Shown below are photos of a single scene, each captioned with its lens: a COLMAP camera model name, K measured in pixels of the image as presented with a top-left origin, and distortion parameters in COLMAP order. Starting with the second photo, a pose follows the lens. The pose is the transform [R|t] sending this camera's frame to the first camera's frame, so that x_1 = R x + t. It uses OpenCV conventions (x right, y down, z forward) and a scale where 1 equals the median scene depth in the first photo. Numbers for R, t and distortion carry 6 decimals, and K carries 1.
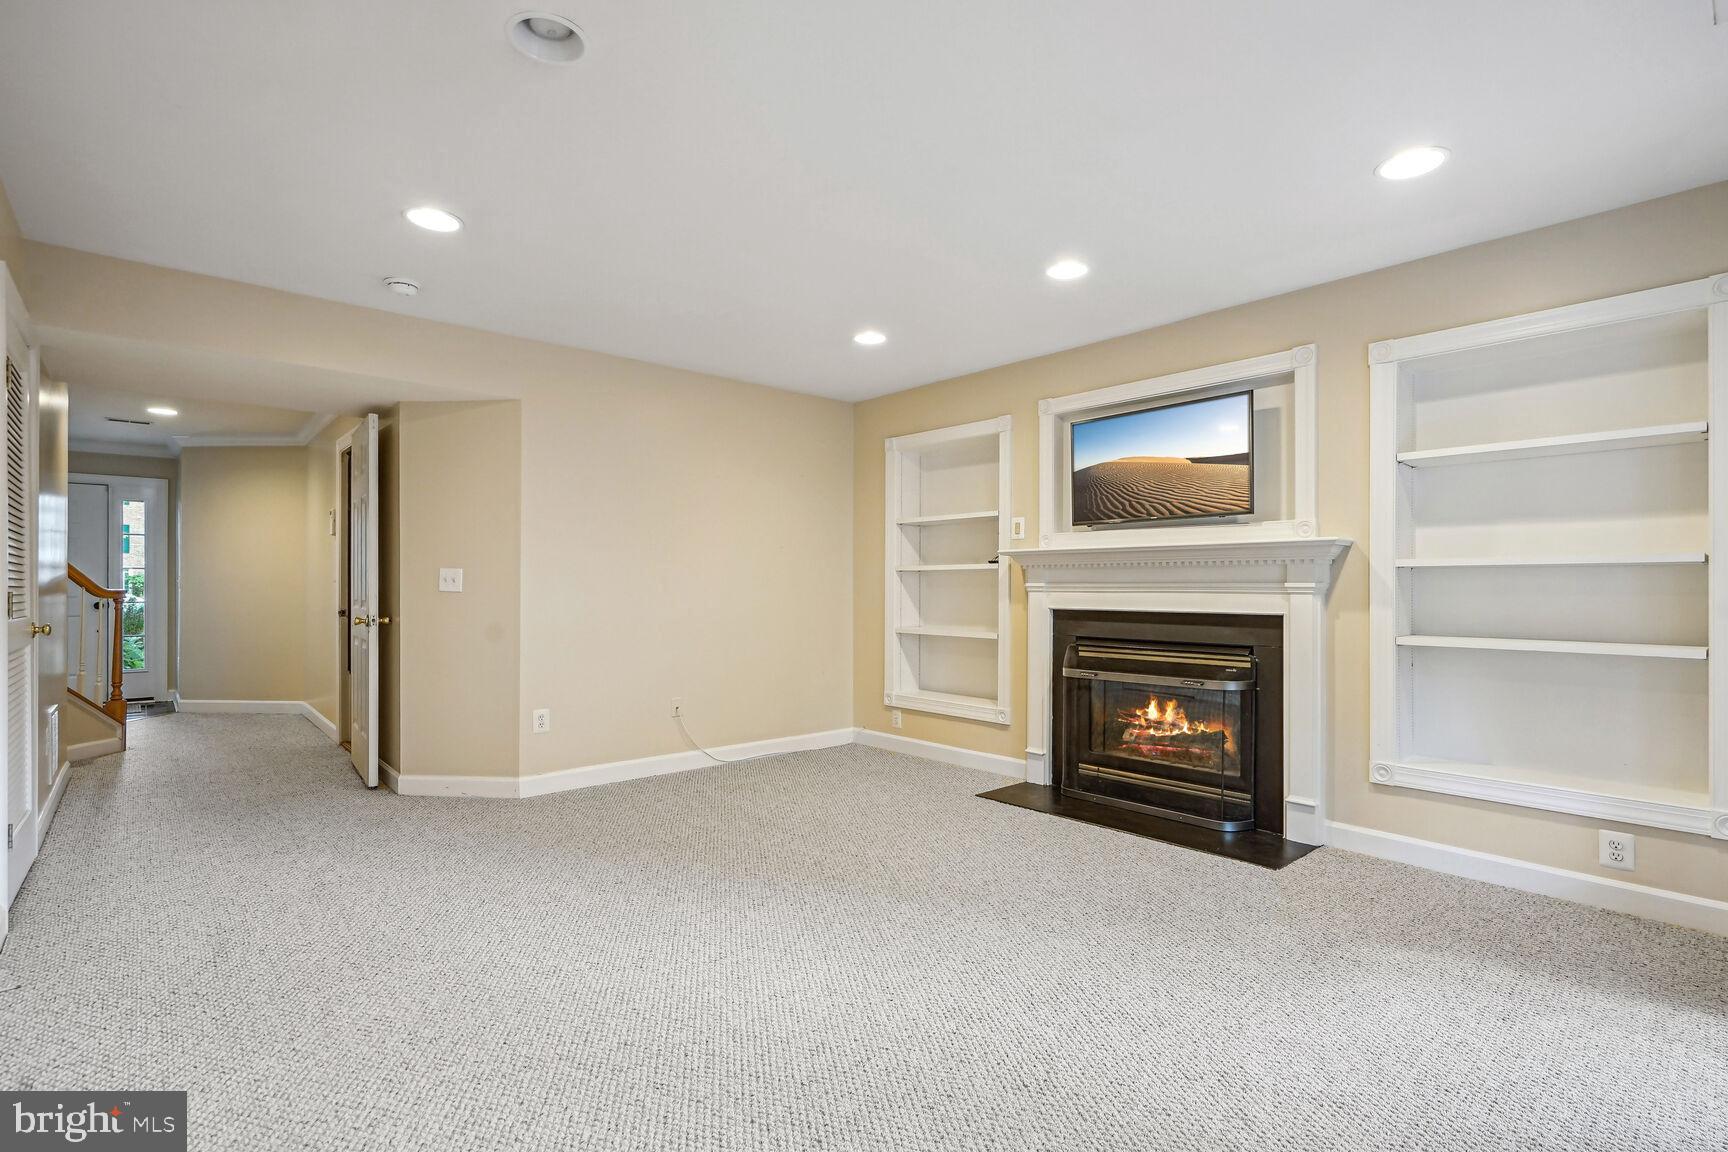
lens RADIAL K [[819.1, 0, 864.0], [0, 819.1, 576.0], [0, 0, 1]] dist [-0.000230, 0.000218]
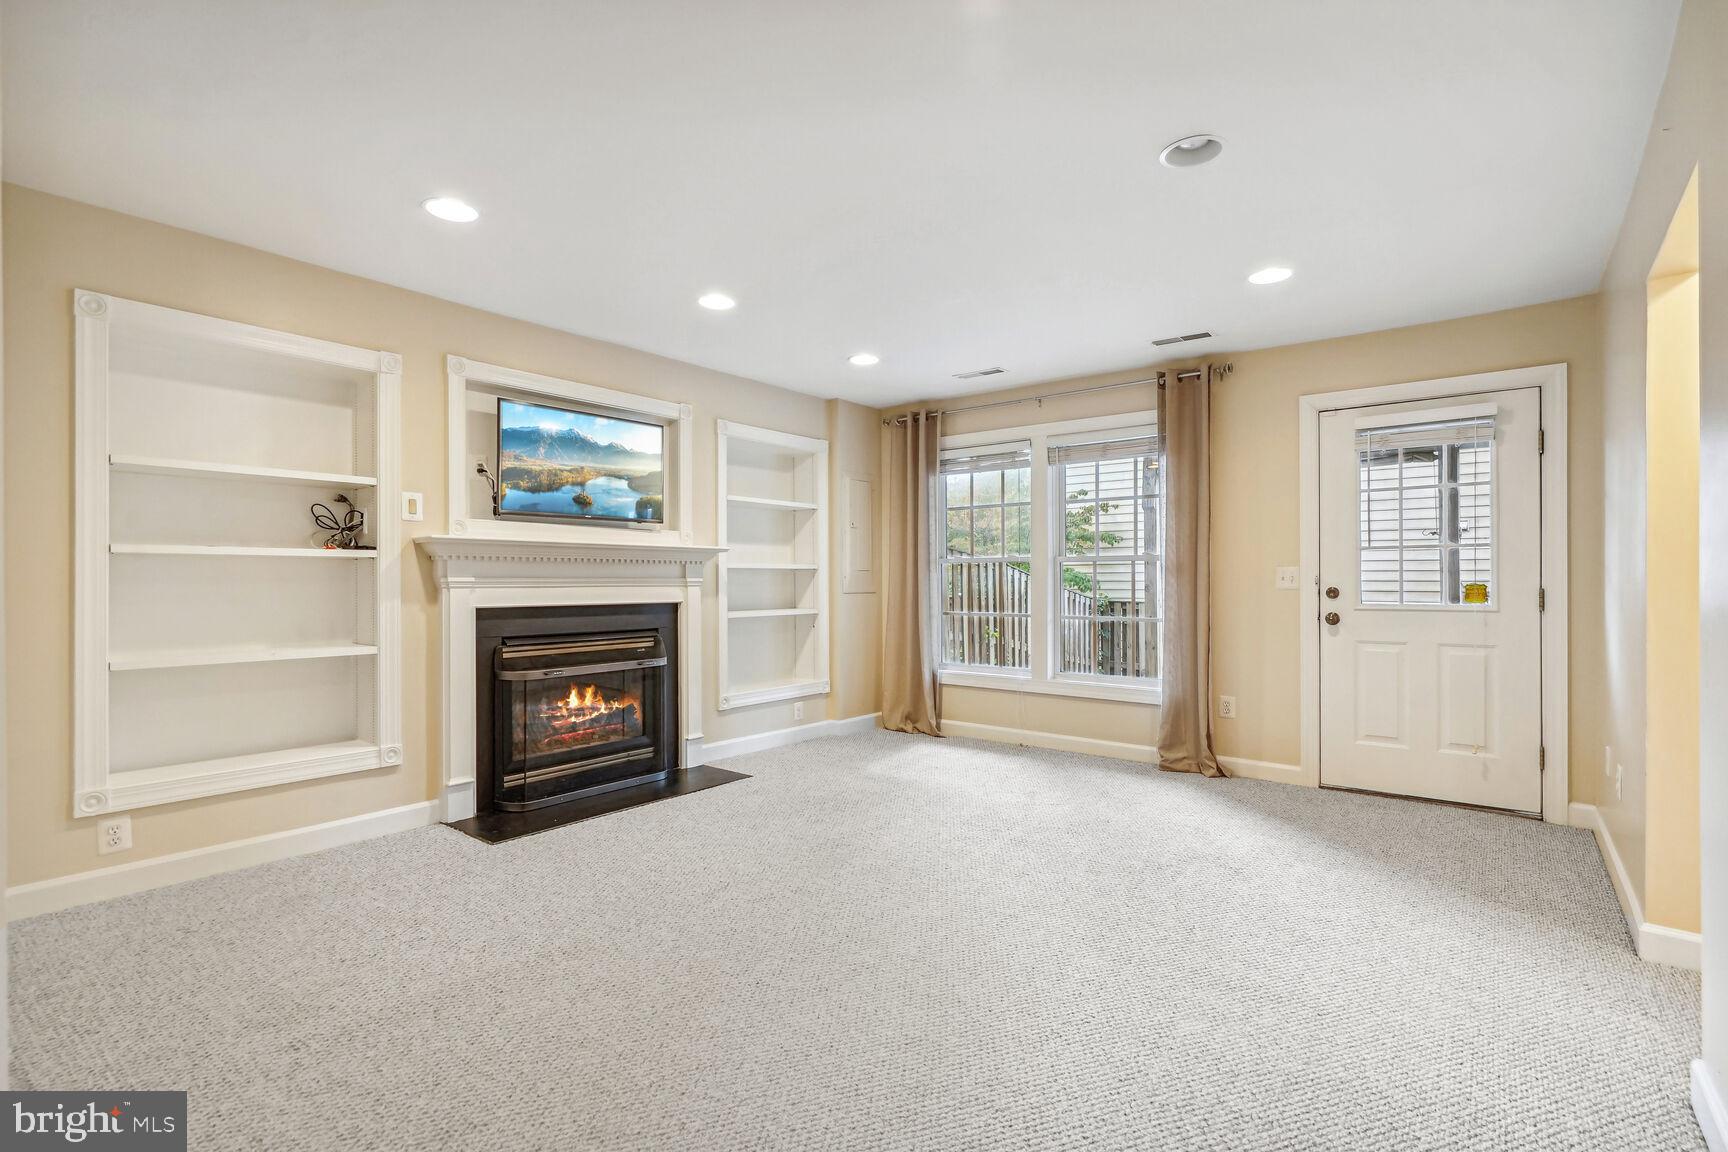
lens RADIAL K [[800.6, 0, 864.0], [0, 800.6, 576.0], [0, 0, 1]] dist [0.000299, -0.000041]
pose [[-0.167940, 0.005704, 0.985781, -0.721218], [-0.010338, 0.999918, -0.007547, 0.009993], [-0.985743, -0.011458, -0.167868, 0.810843]]
